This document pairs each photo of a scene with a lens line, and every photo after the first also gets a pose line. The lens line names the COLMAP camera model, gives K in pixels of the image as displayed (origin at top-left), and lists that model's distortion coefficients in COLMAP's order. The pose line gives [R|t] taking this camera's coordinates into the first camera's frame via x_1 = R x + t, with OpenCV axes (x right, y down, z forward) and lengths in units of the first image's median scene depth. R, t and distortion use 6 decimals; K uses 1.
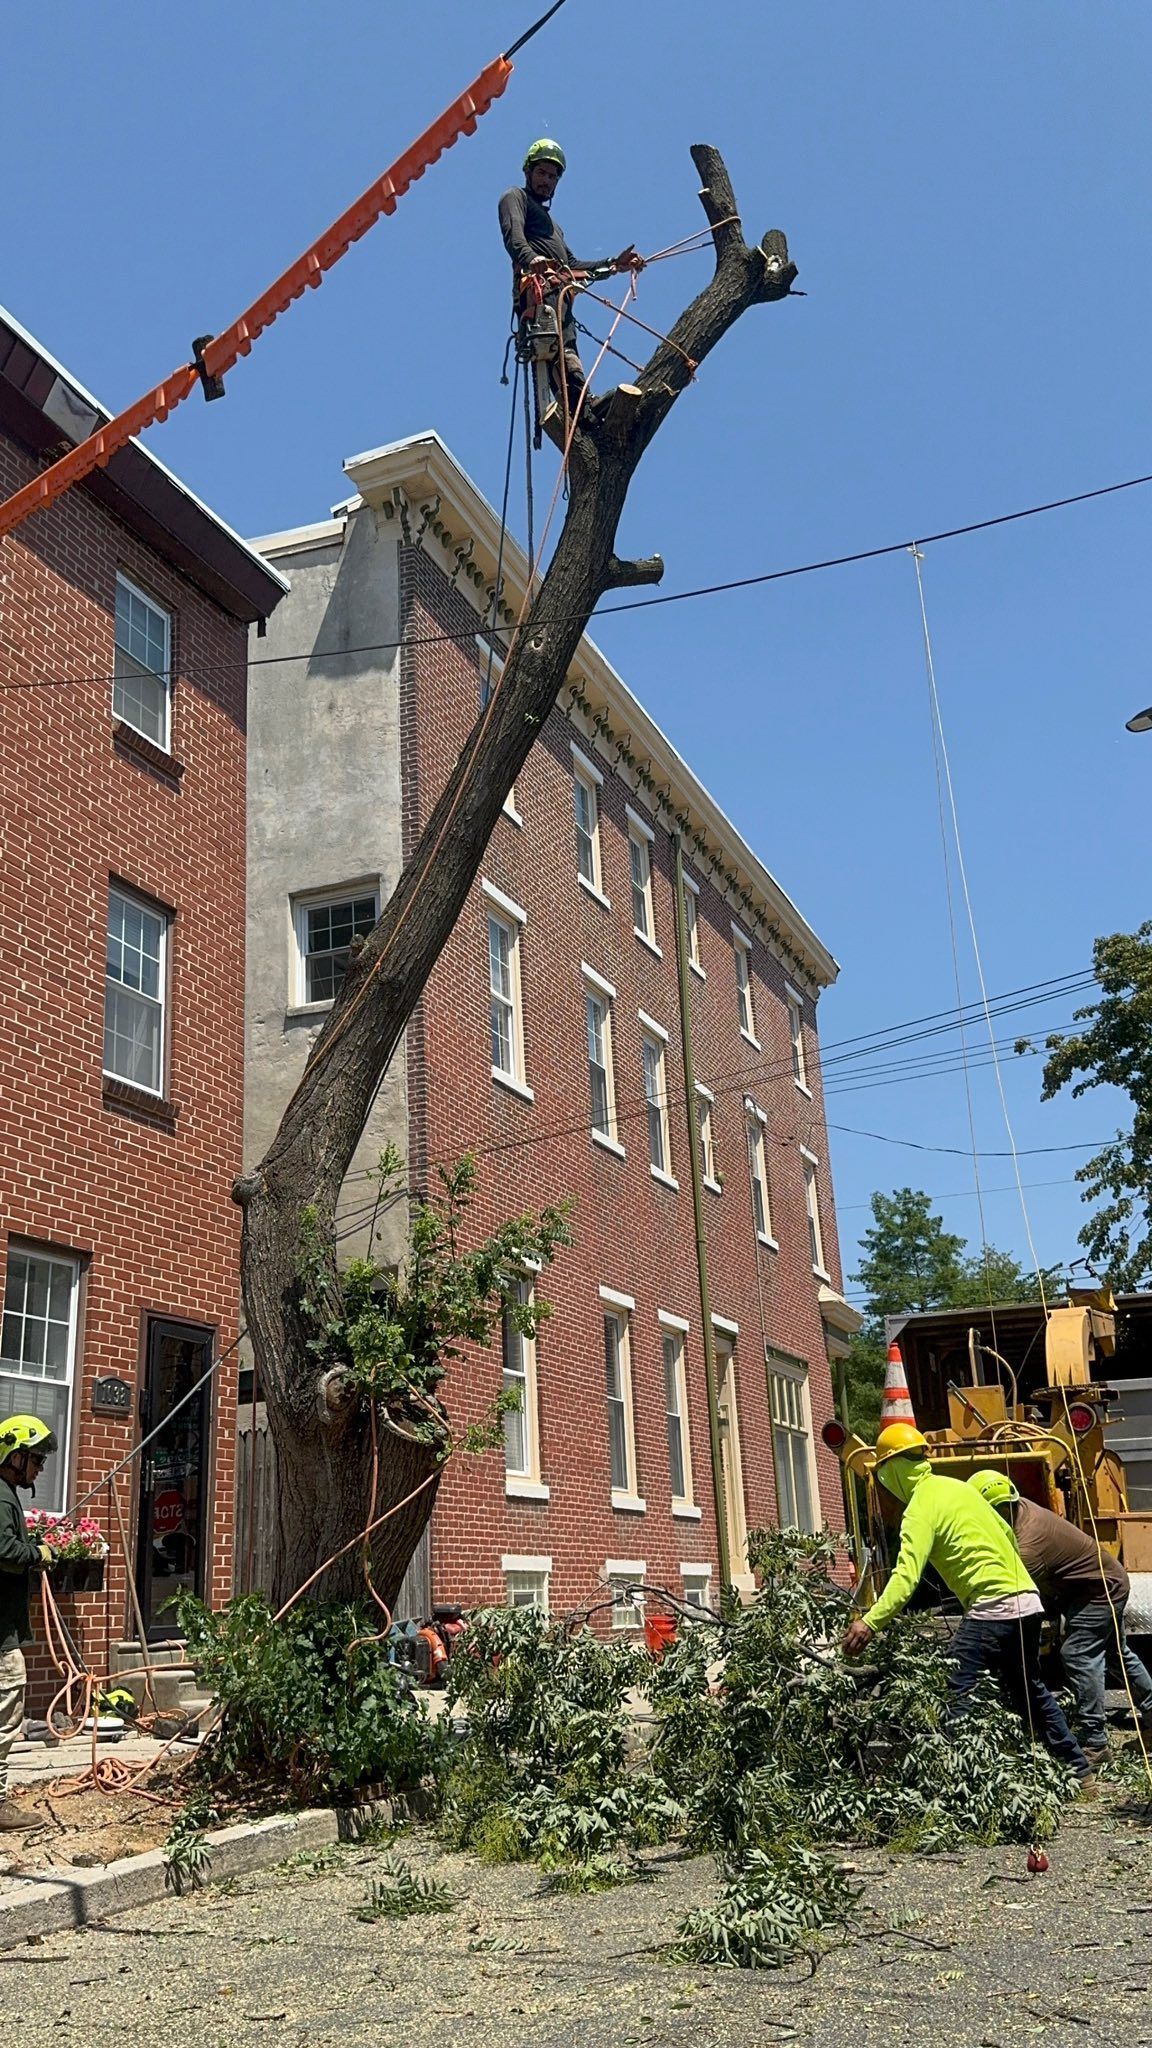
lens RADIAL K [[1687.7, 0, 576.7], [0, 1687.7, 1023.6], [0, 0, 1]] dist [0.048245, 0.000294]
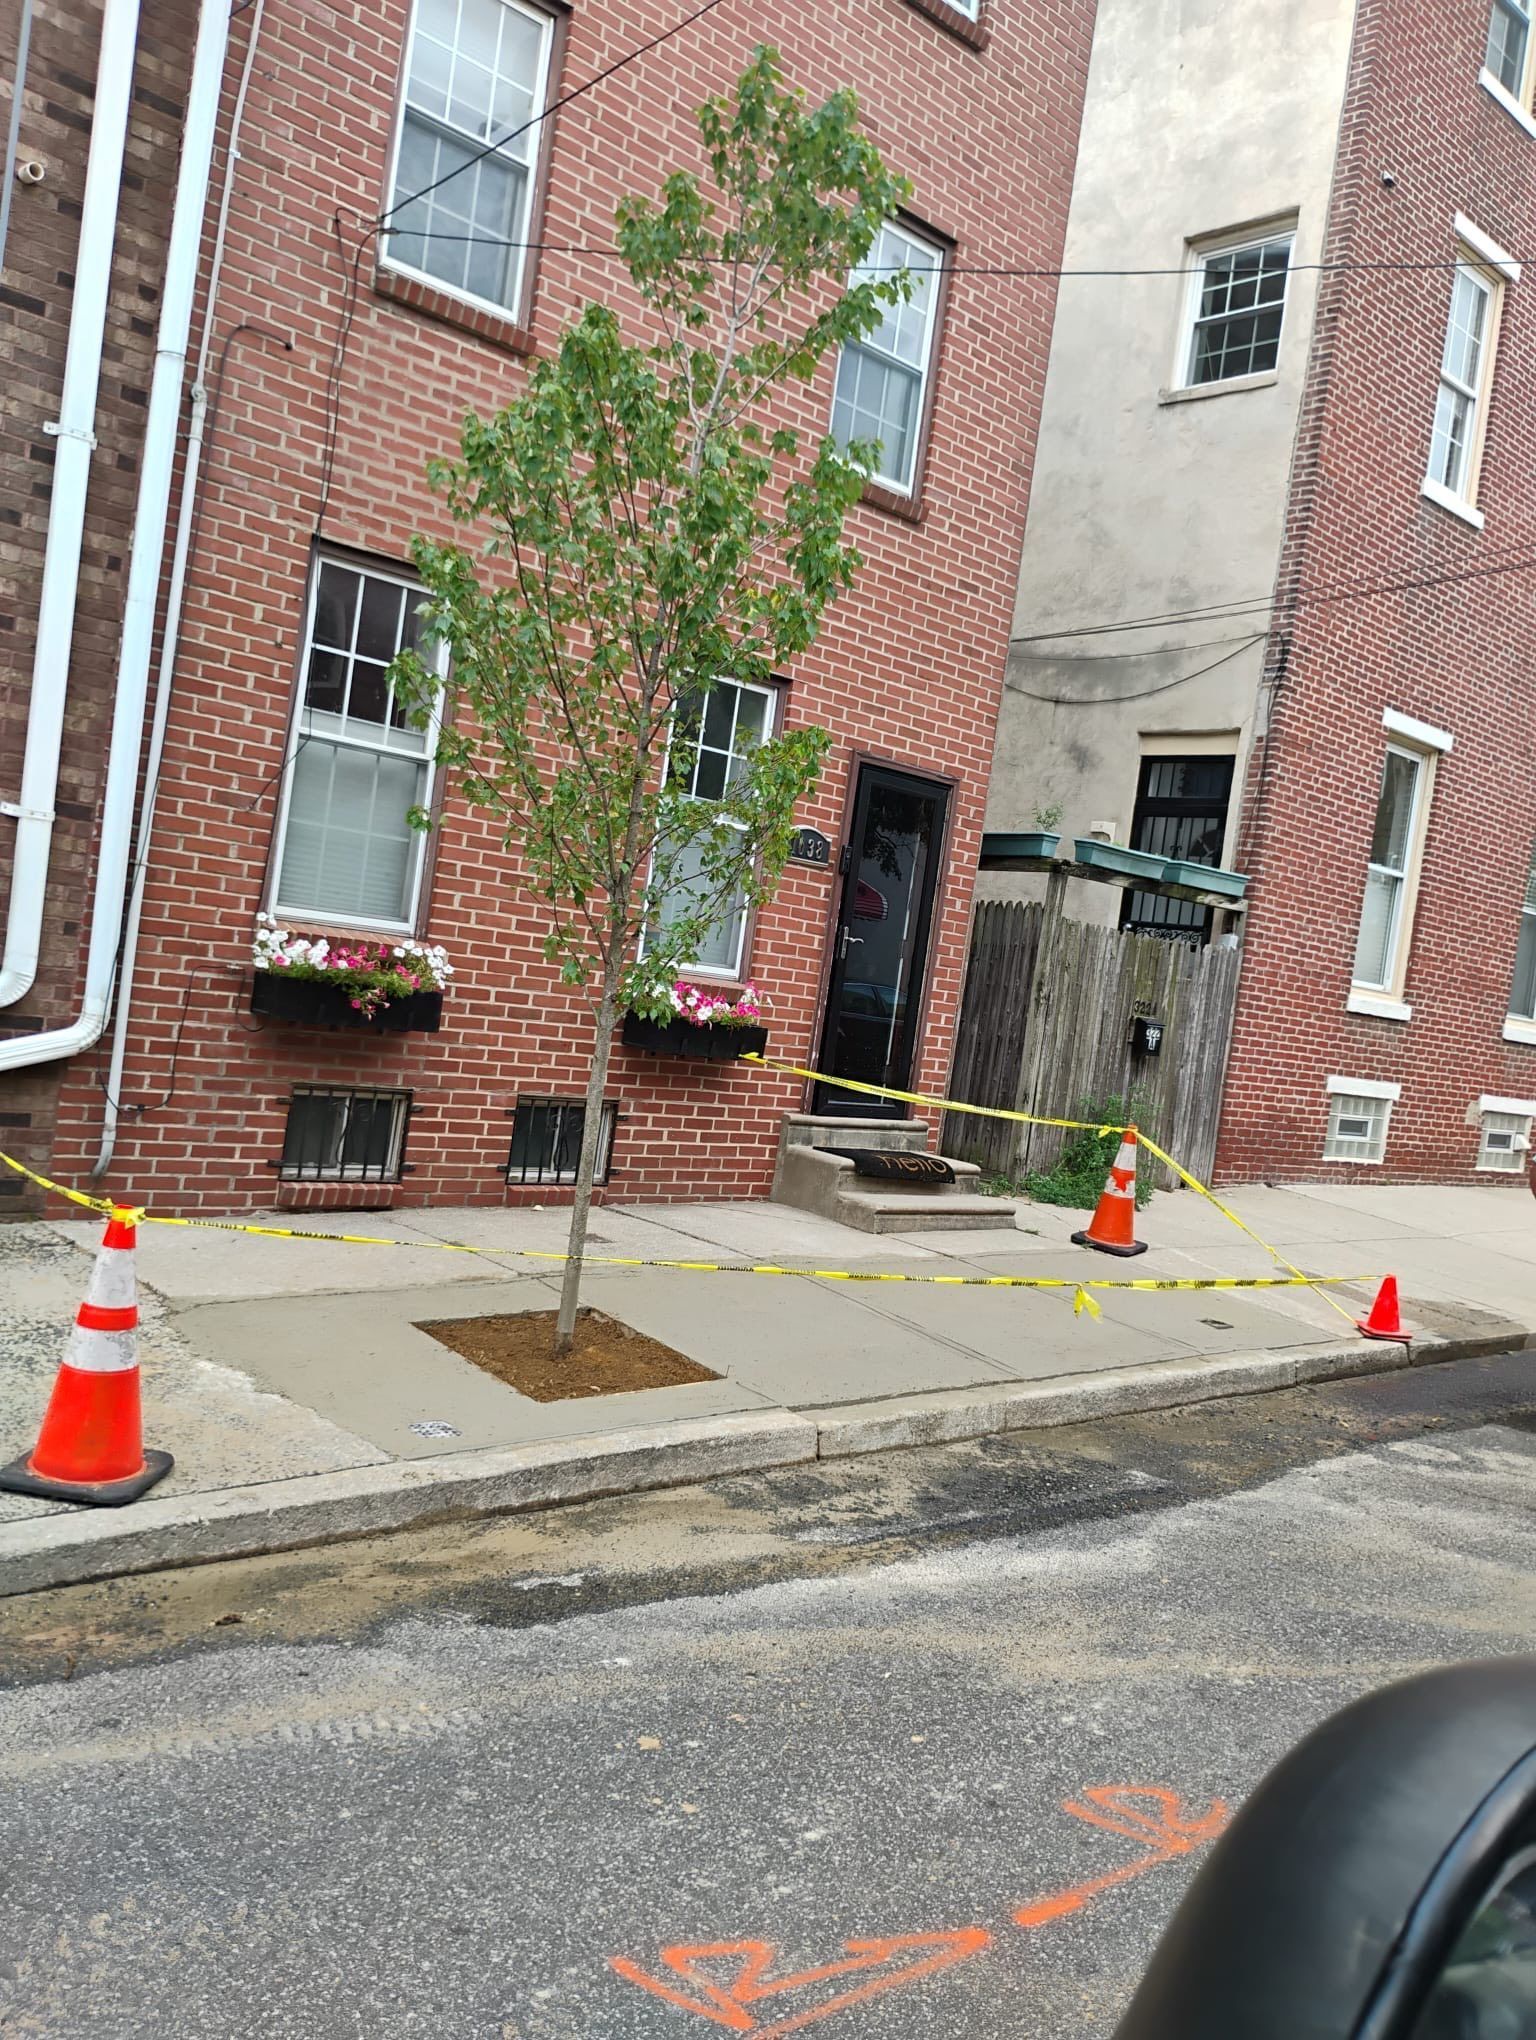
lens RADIAL K [[1653.6, 0, 768.2], [0, 1653.6, 1016.9], [0, 0, 1]] dist [0.007933, -0.017954]
pose [[0.883556, 0.183101, -0.431048, 0.061713], [-0.029594, 0.940393, 0.338800, 0.009659], [0.467389, -0.286592, 0.836309, 0.176235]]
